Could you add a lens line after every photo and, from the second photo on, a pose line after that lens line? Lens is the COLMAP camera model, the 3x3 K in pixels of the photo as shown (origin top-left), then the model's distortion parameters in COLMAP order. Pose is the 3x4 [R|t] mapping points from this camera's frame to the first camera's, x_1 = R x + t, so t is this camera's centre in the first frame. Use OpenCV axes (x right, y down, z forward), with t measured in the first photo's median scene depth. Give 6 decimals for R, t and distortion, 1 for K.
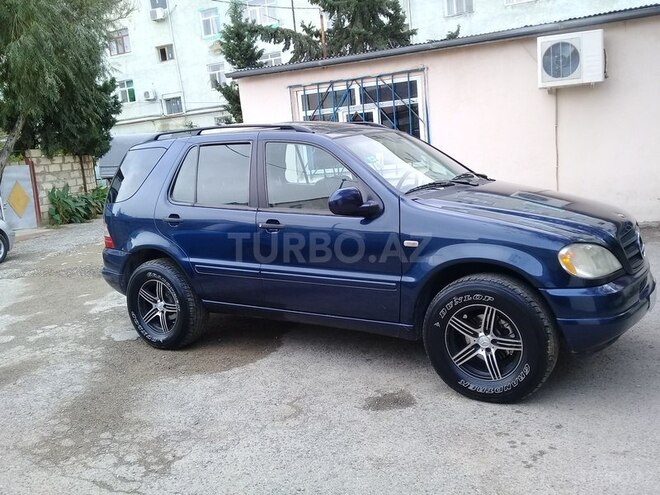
lens RADIAL K [[608.0, 0, 330.0], [0, 608.0, 247.5], [0, 0, 1]] dist [-0.014523, -0.024809]
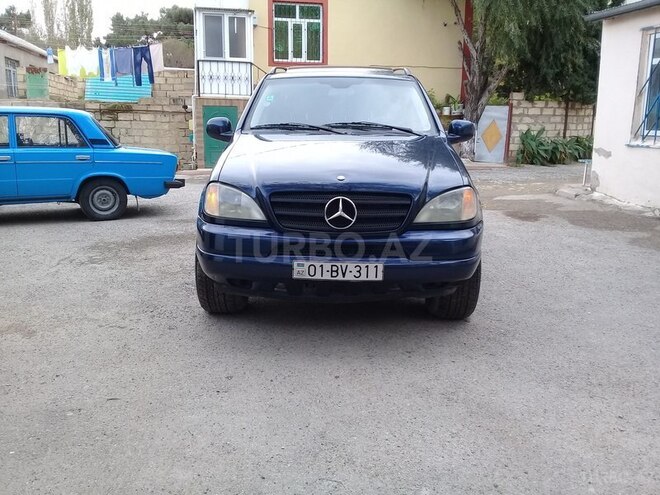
lens RADIAL K [[608.0, 0, 330.0], [0, 608.0, 247.5], [0, 0, 1]] dist [-0.014523, -0.024809]
pose [[0.519028, 0.255807, -0.815581, 0.300743], [-0.187985, 0.964967, 0.183030, -0.027275], [0.833829, 0.058319, 0.548933, 0.123008]]
